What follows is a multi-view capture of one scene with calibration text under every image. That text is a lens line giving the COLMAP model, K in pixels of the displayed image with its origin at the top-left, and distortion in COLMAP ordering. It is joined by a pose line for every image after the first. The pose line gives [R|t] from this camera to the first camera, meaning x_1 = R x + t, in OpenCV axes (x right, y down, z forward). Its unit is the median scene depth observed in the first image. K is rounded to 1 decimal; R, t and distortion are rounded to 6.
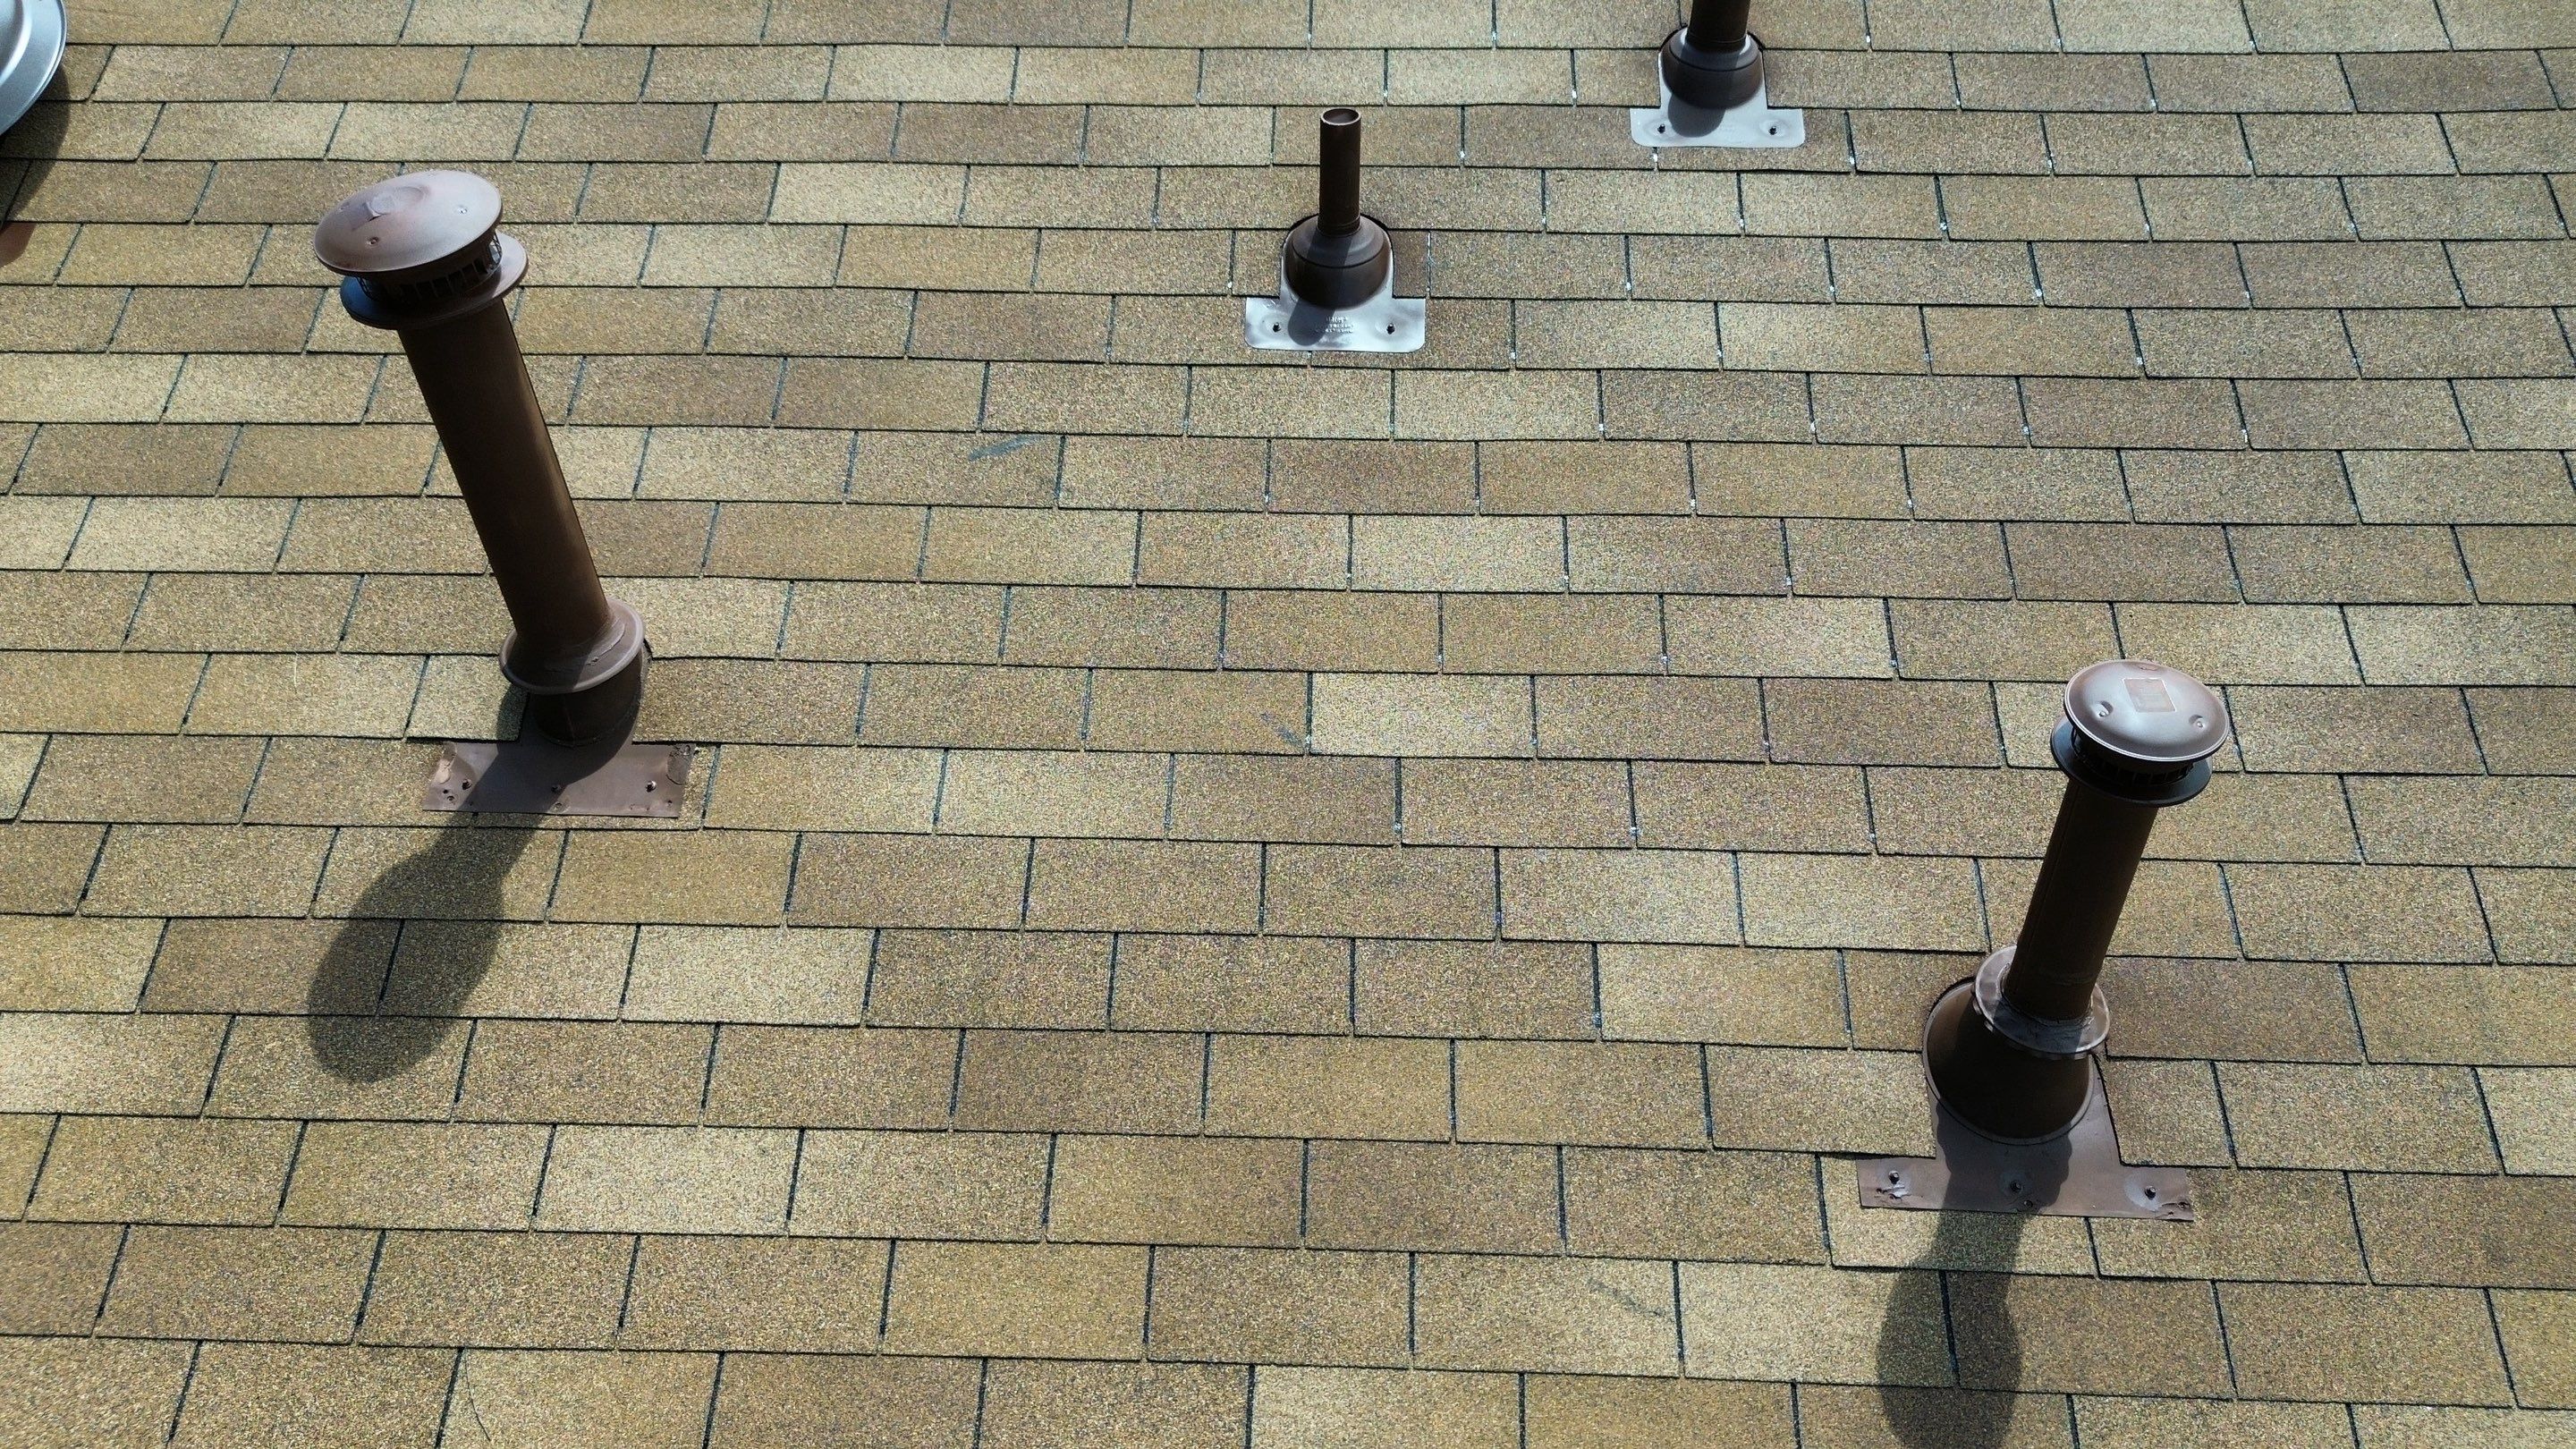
lens RADIAL K [[1830.6, 0, 1309.1], [0, 1830.6, 741.0], [0, 0, 1]] dist [0.067090, -0.069492]
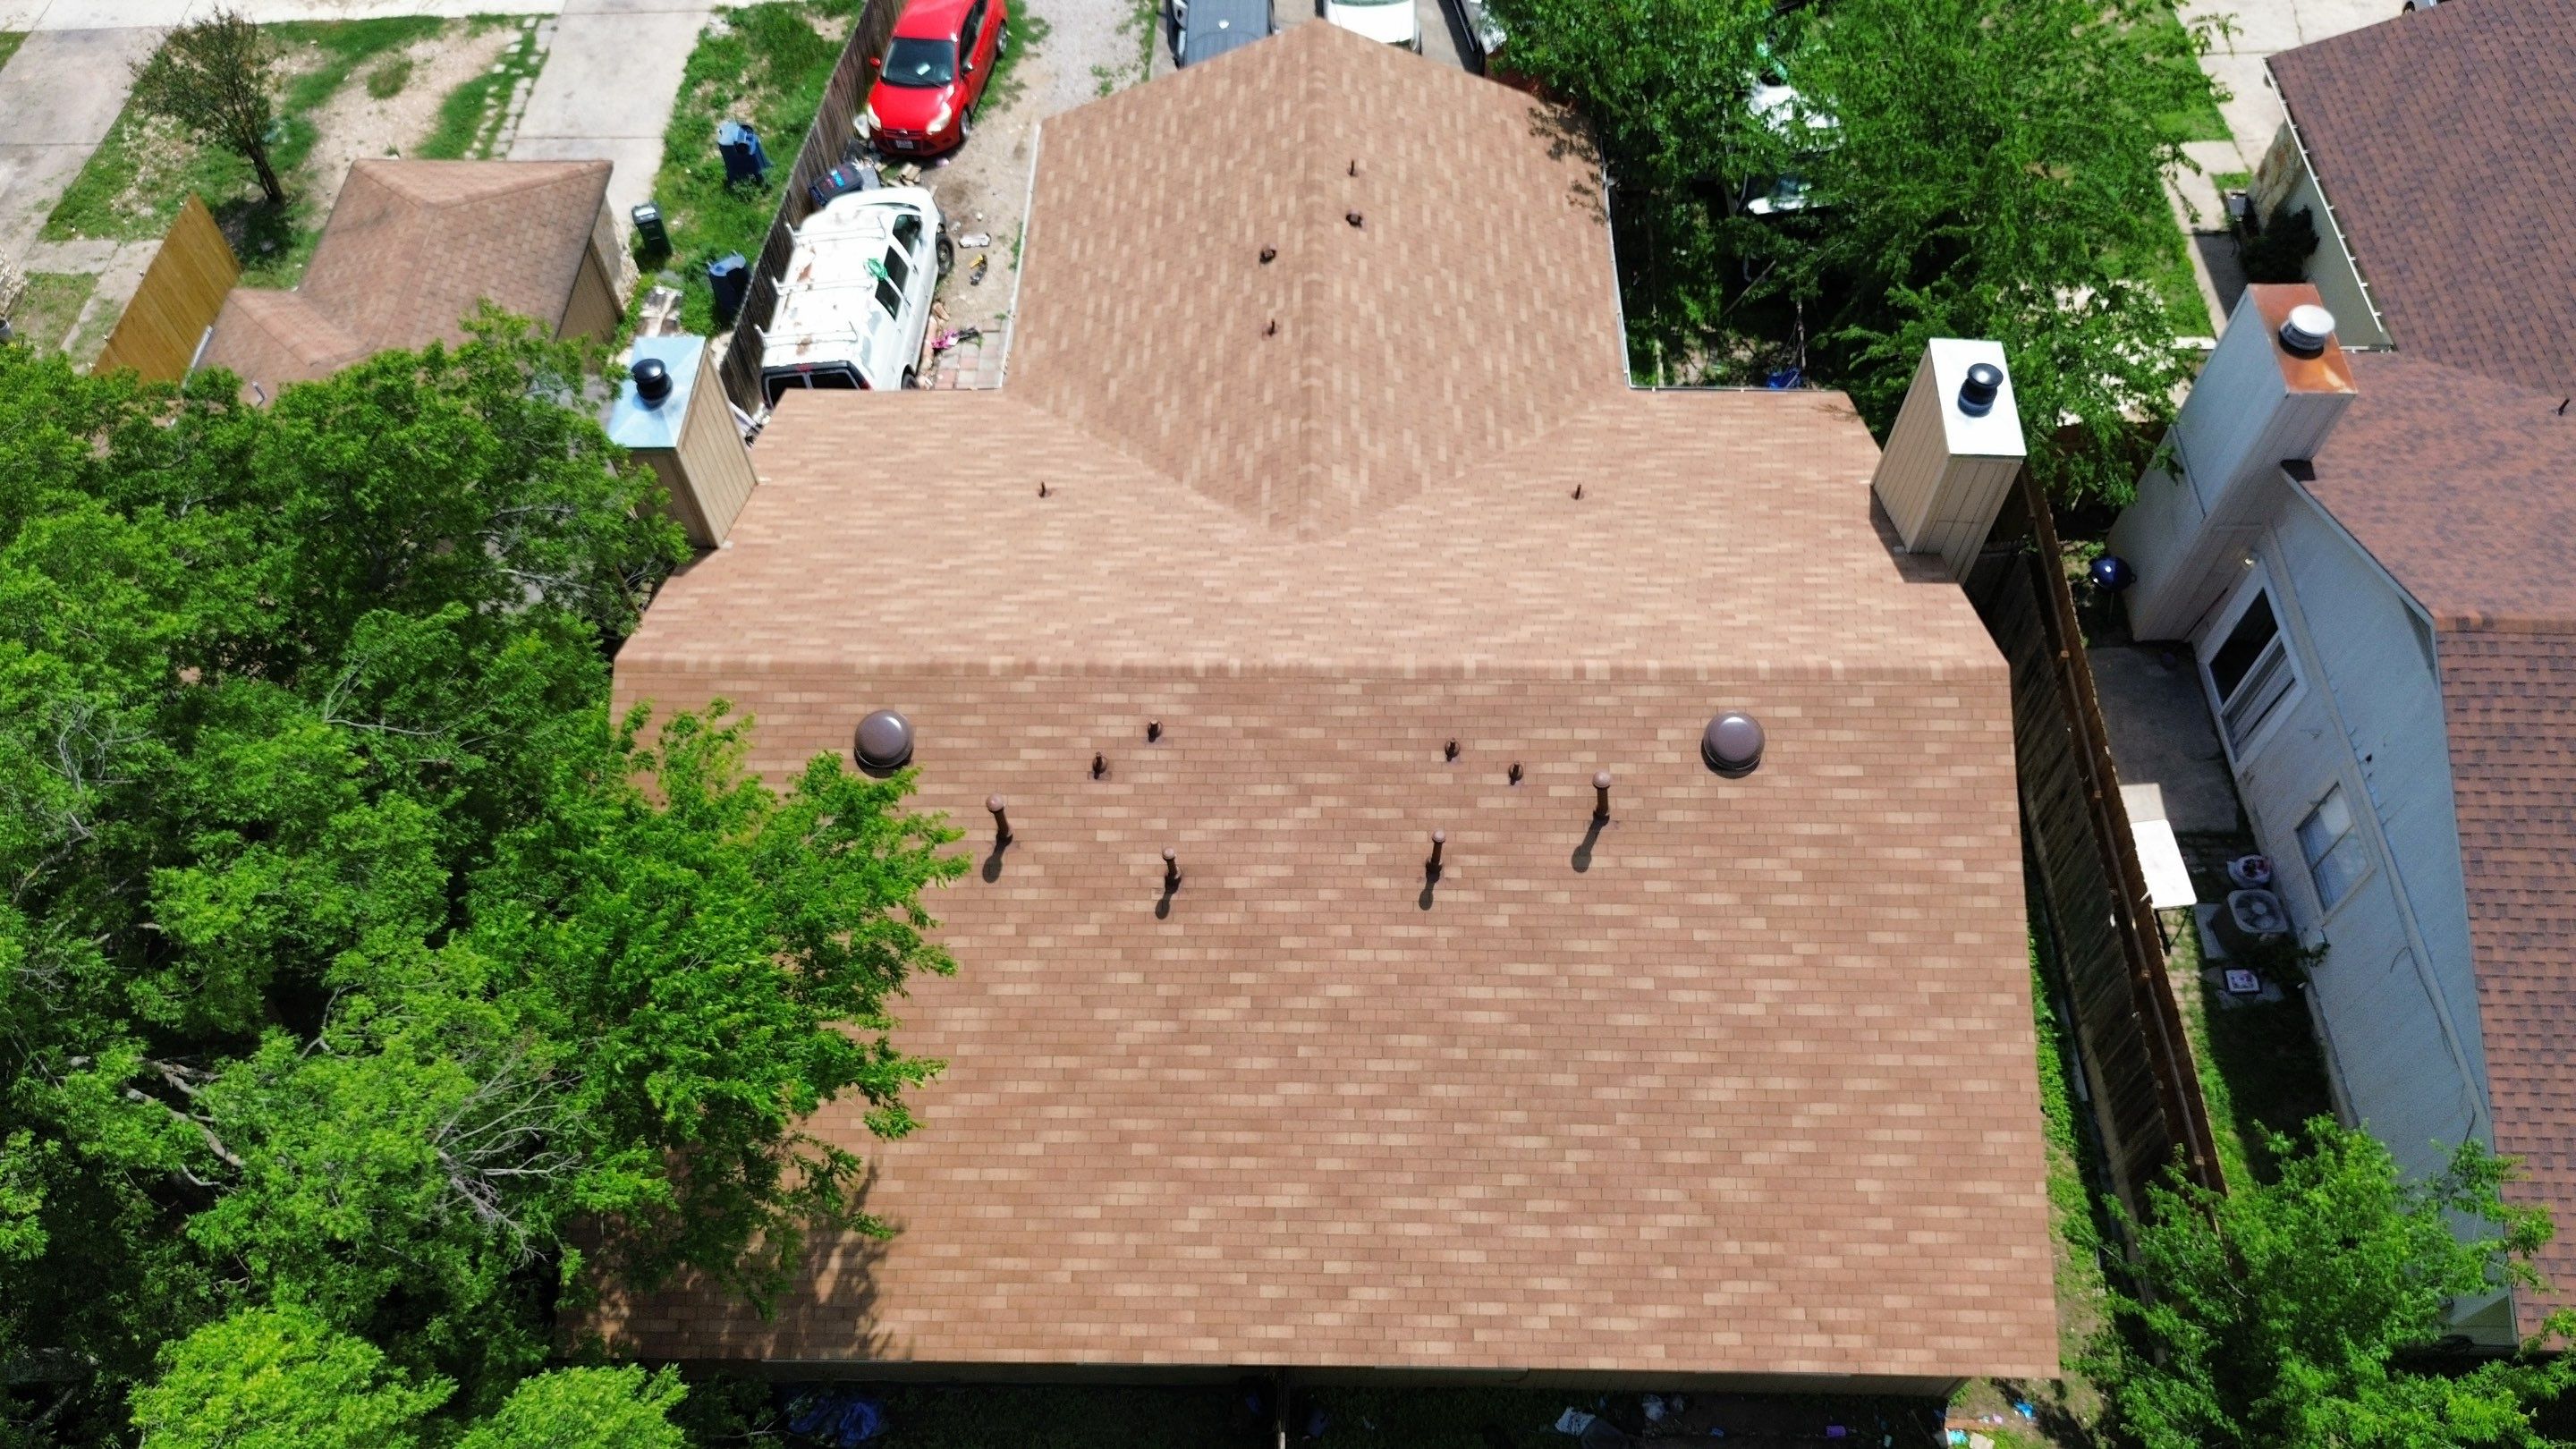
lens RADIAL K [[1830.6, 0, 1285.5], [0, 1830.6, 720.0], [0, 0, 1]] dist [0.067090, -0.069492]
pose [[0.999744, -0.022108, 0.004882, 0.768732], [0.020316, 0.971164, 0.237543, -2.293804], [-0.009993, -0.237383, 0.971365, -6.407981]]
